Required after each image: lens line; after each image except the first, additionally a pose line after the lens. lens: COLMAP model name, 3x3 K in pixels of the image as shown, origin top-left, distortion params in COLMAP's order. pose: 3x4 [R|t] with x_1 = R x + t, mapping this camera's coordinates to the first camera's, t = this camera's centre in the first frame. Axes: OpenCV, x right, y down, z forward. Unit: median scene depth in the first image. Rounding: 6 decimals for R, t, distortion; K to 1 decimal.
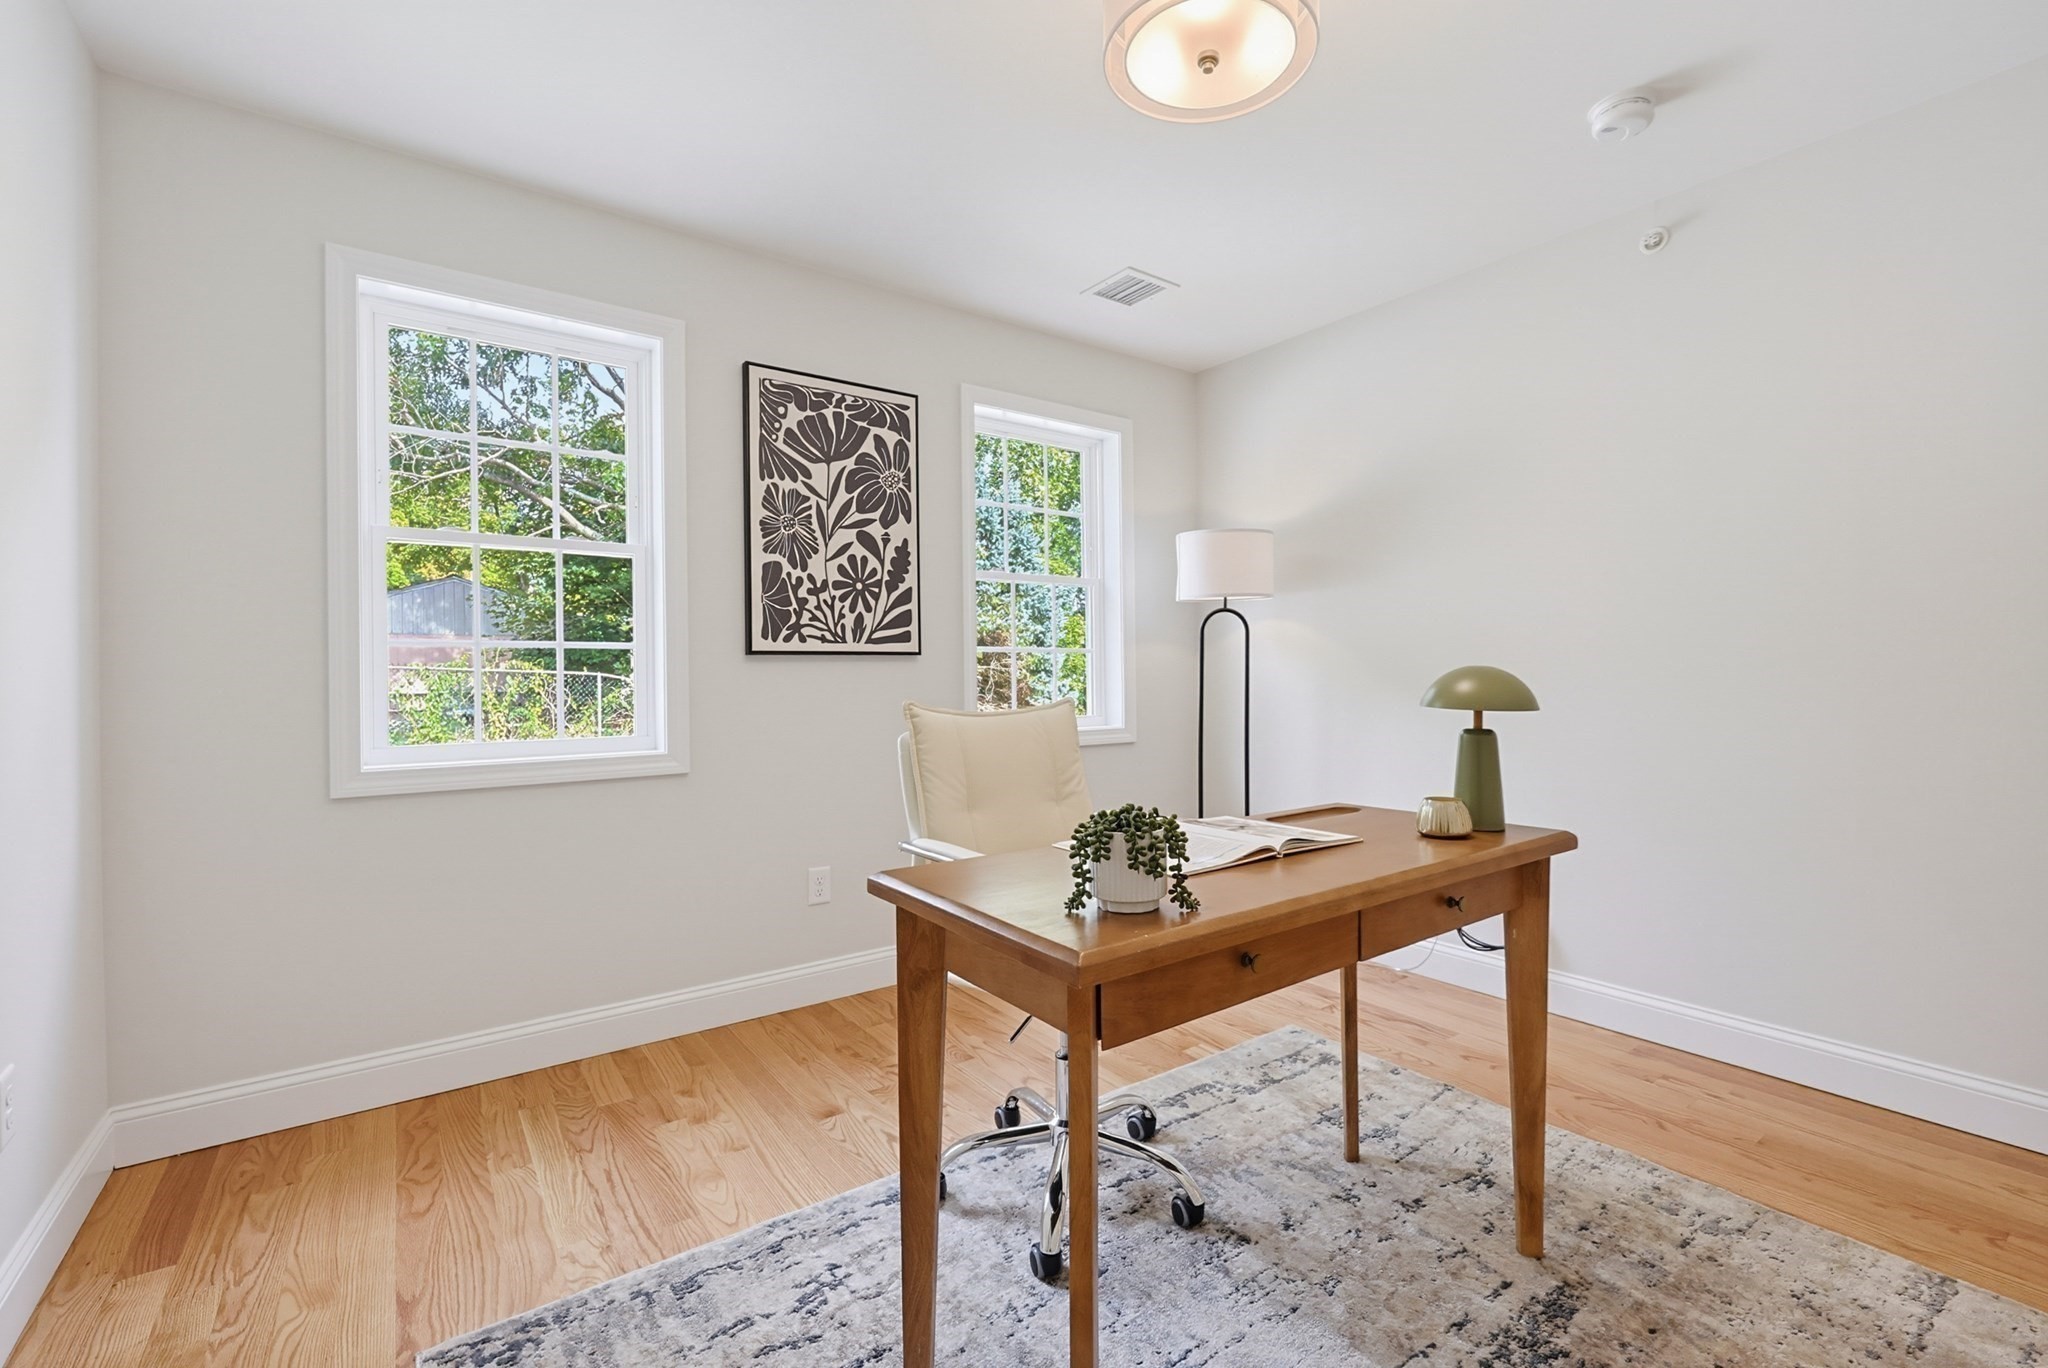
lens RADIAL K [[899.3, 0, 1023.8], [0, 899.3, 675.2], [0, 0, 1]] dist [0.001101, 0.000109]
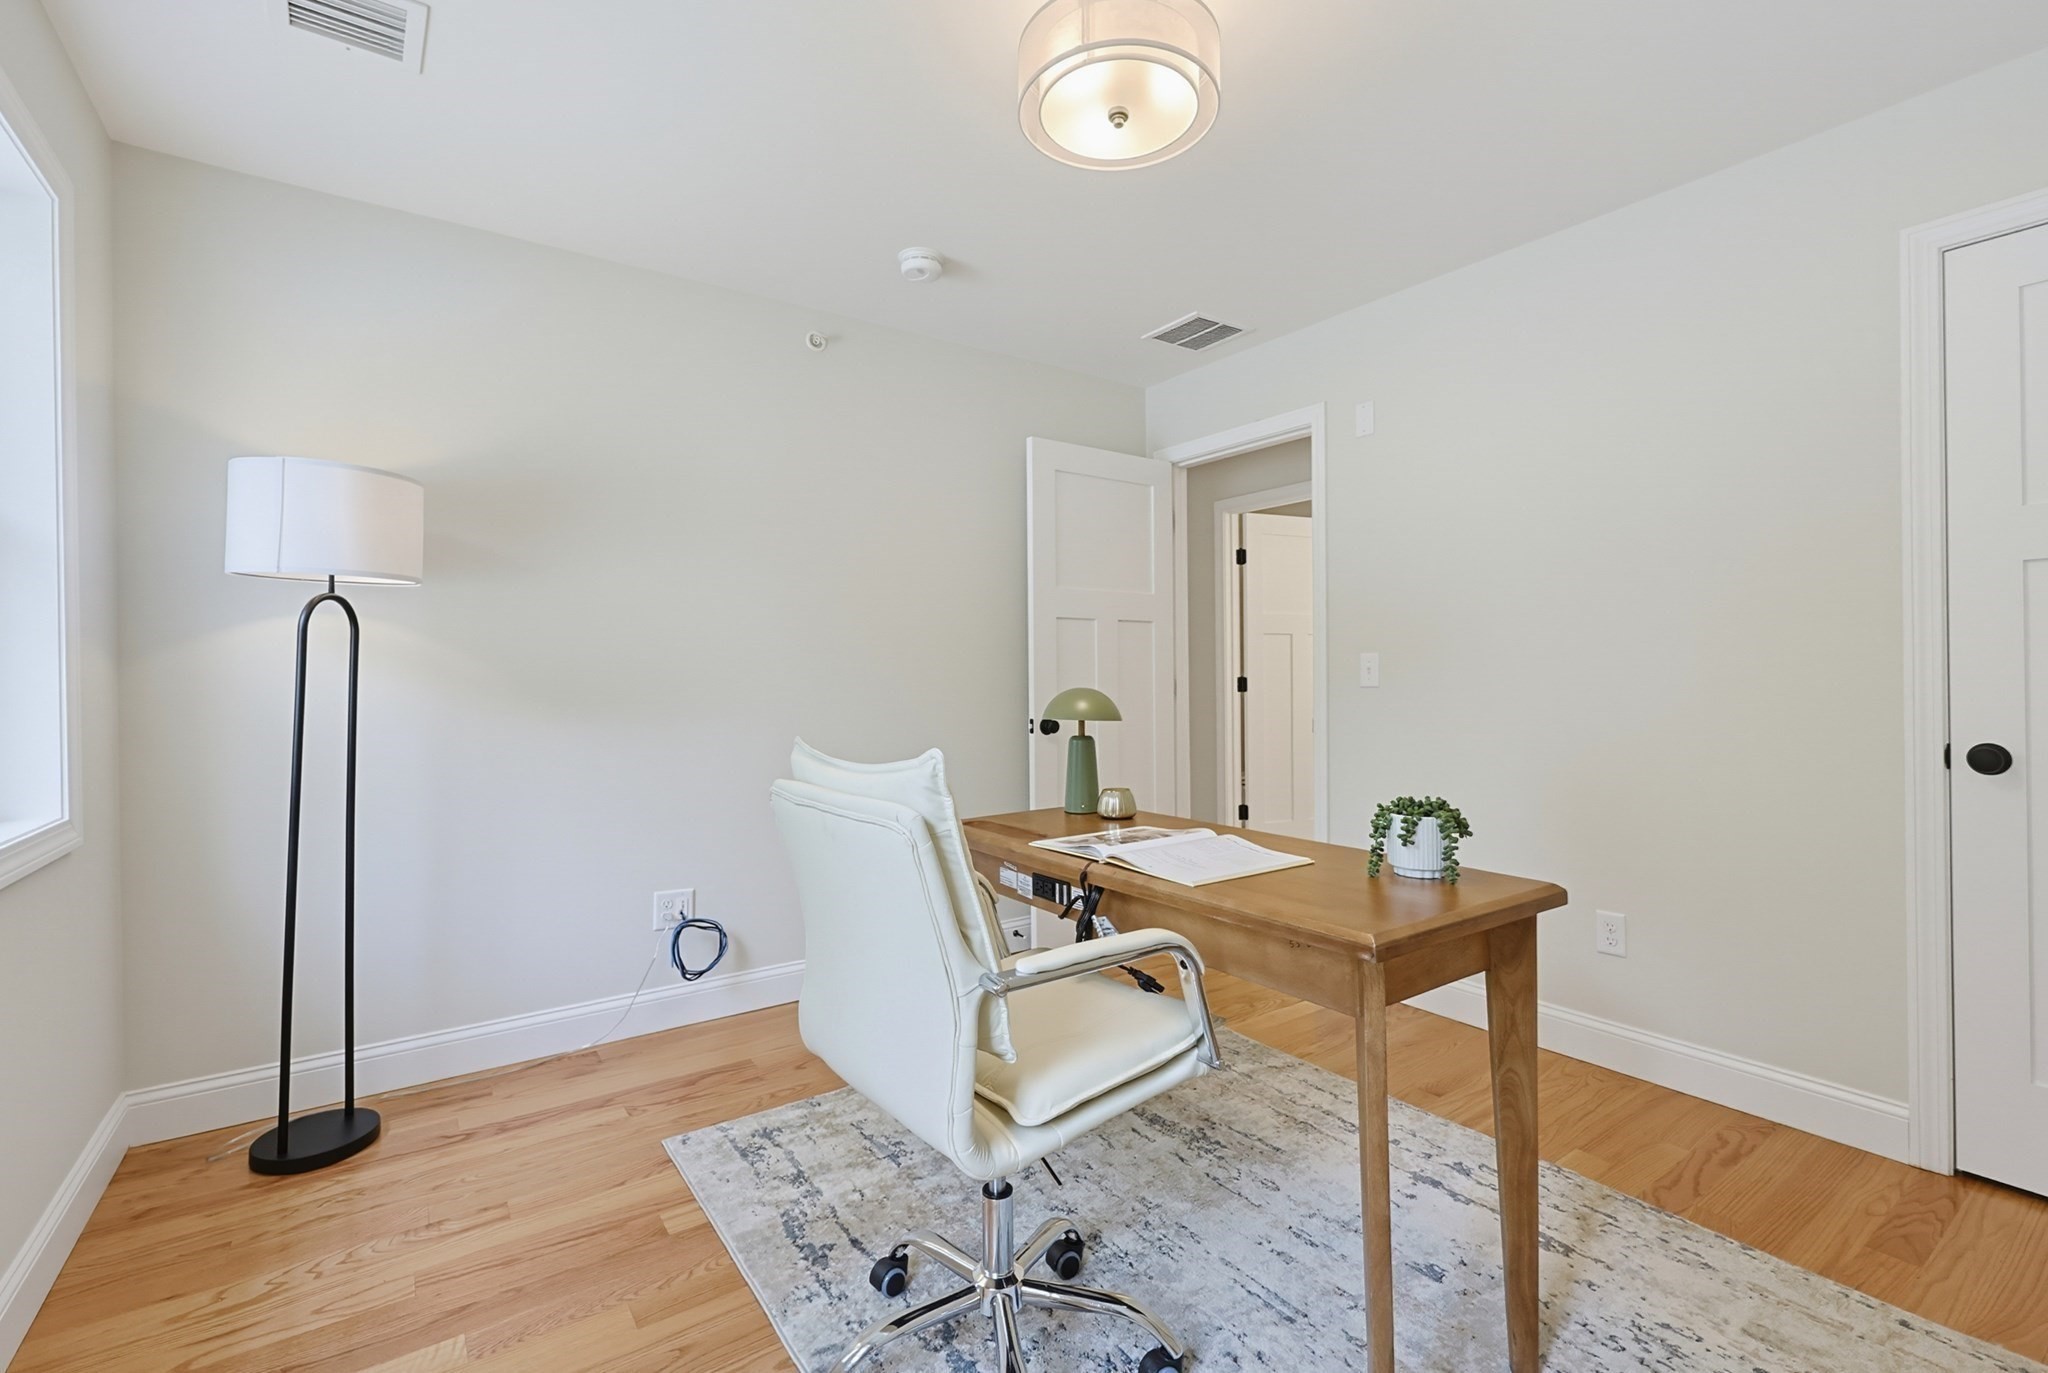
lens RADIAL K [[886.0, 0, 1046.9], [0, 886.0, 677.4], [0, 0, 1]] dist [0.000215, 0.000048]
pose [[0.005245, 0.014692, 0.999878, -0.456873], [0.011578, 0.999824, -0.014752, -0.003633], [-0.999919, 0.011654, 0.005074, 0.609160]]
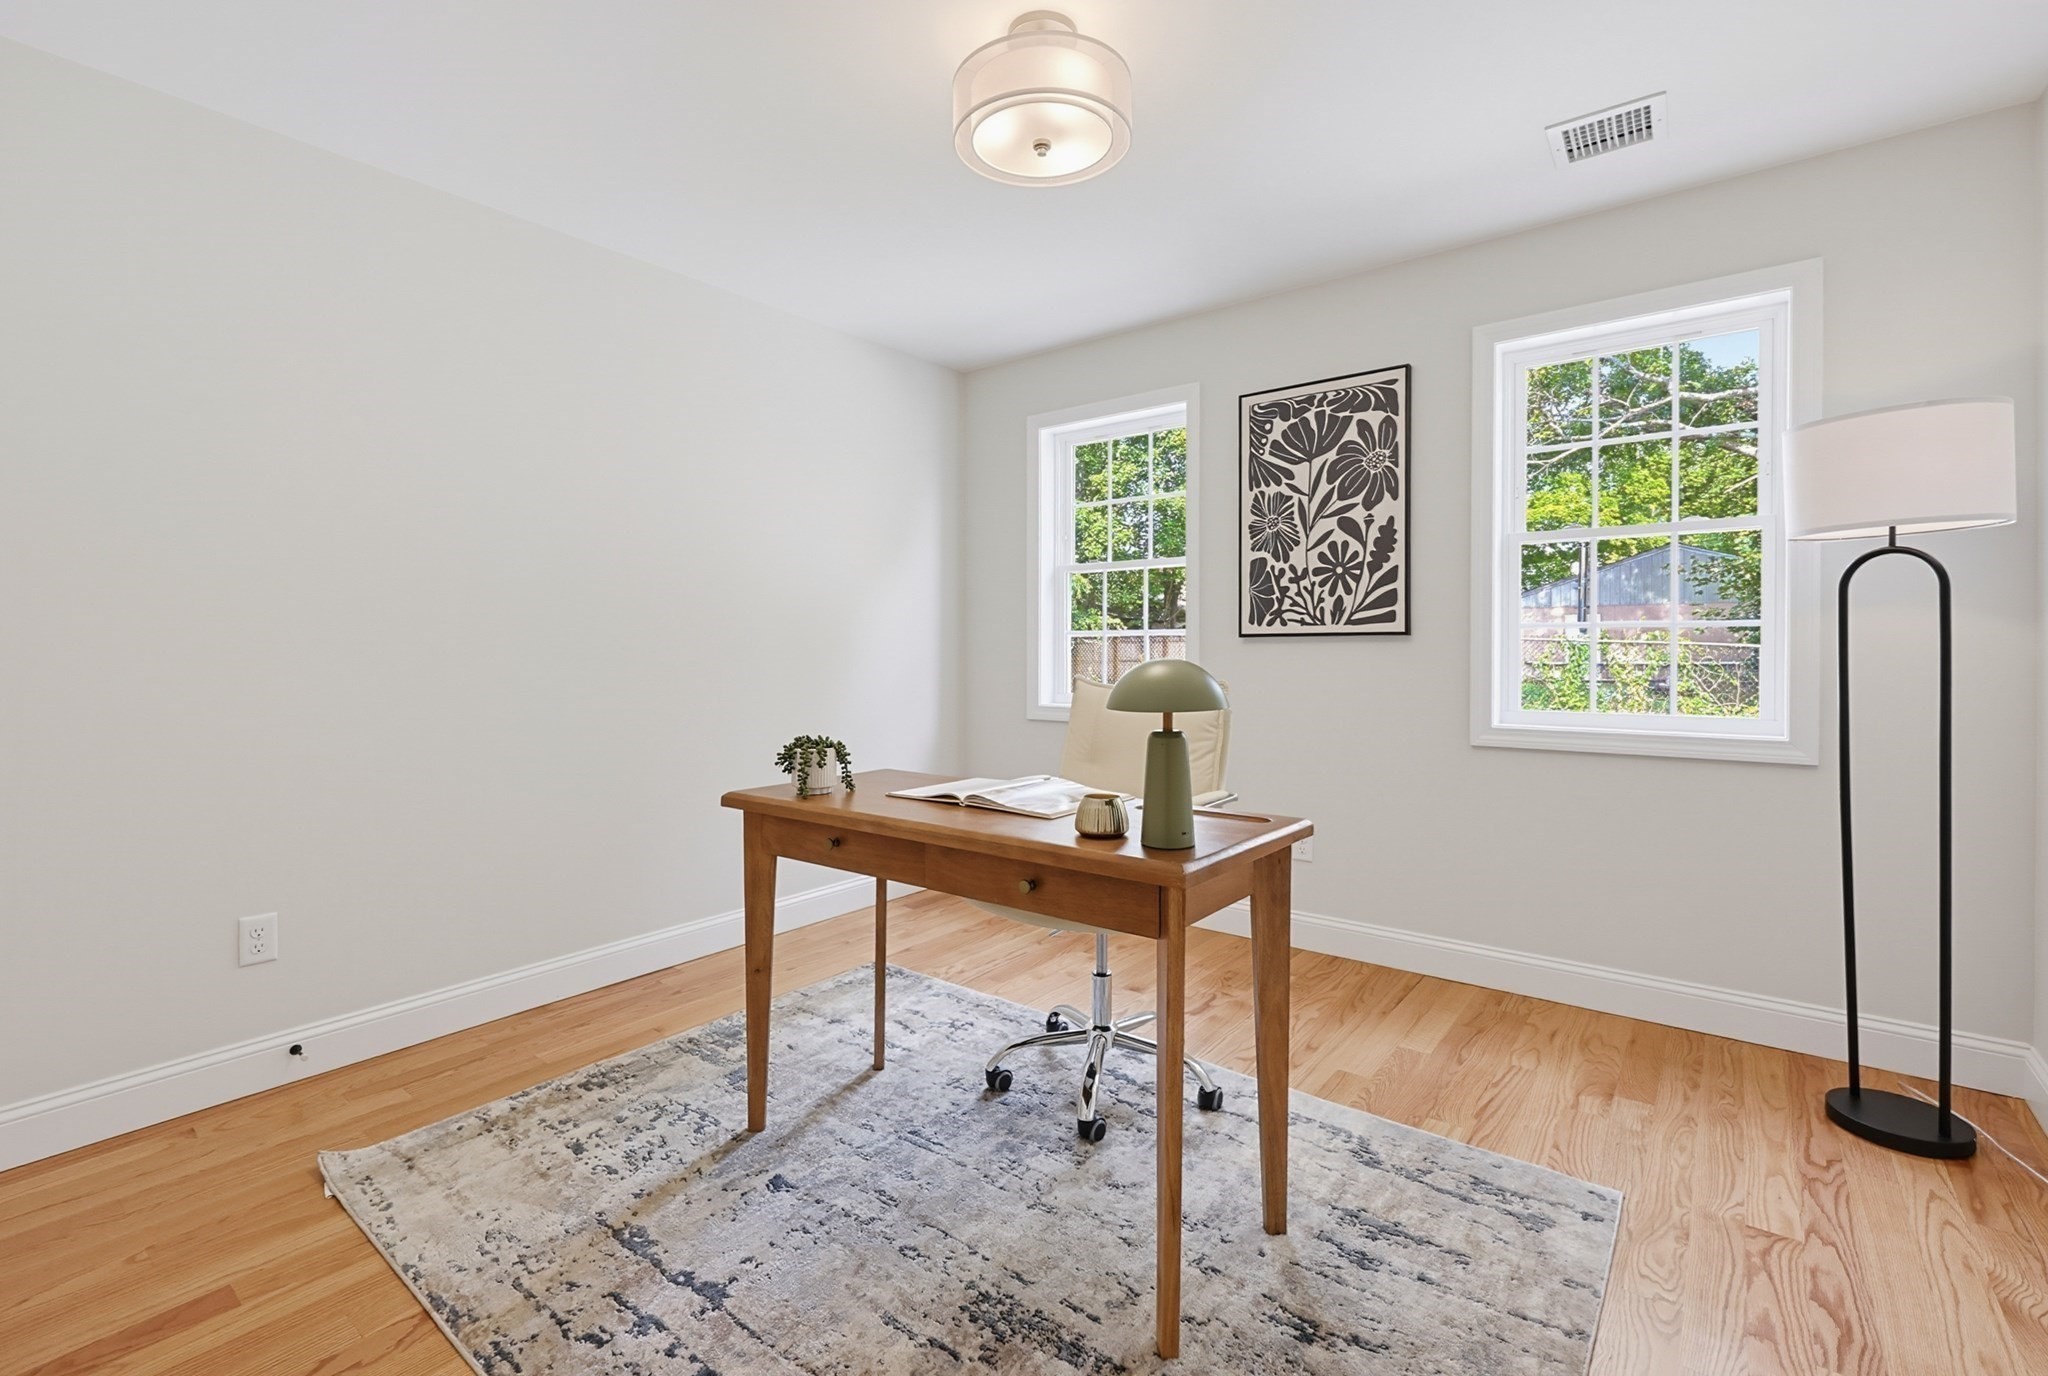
lens RADIAL K [[925.4, 0, 1017.5], [0, 925.4, 655.7], [0, 0, 1]] dist [0.000595, 0.000178]
pose [[0.254096, 0.014988, -0.967063, 0.783503], [-0.001590, 0.999885, 0.015078, -0.015514], [0.967178, -0.002293, 0.254091, 0.369349]]
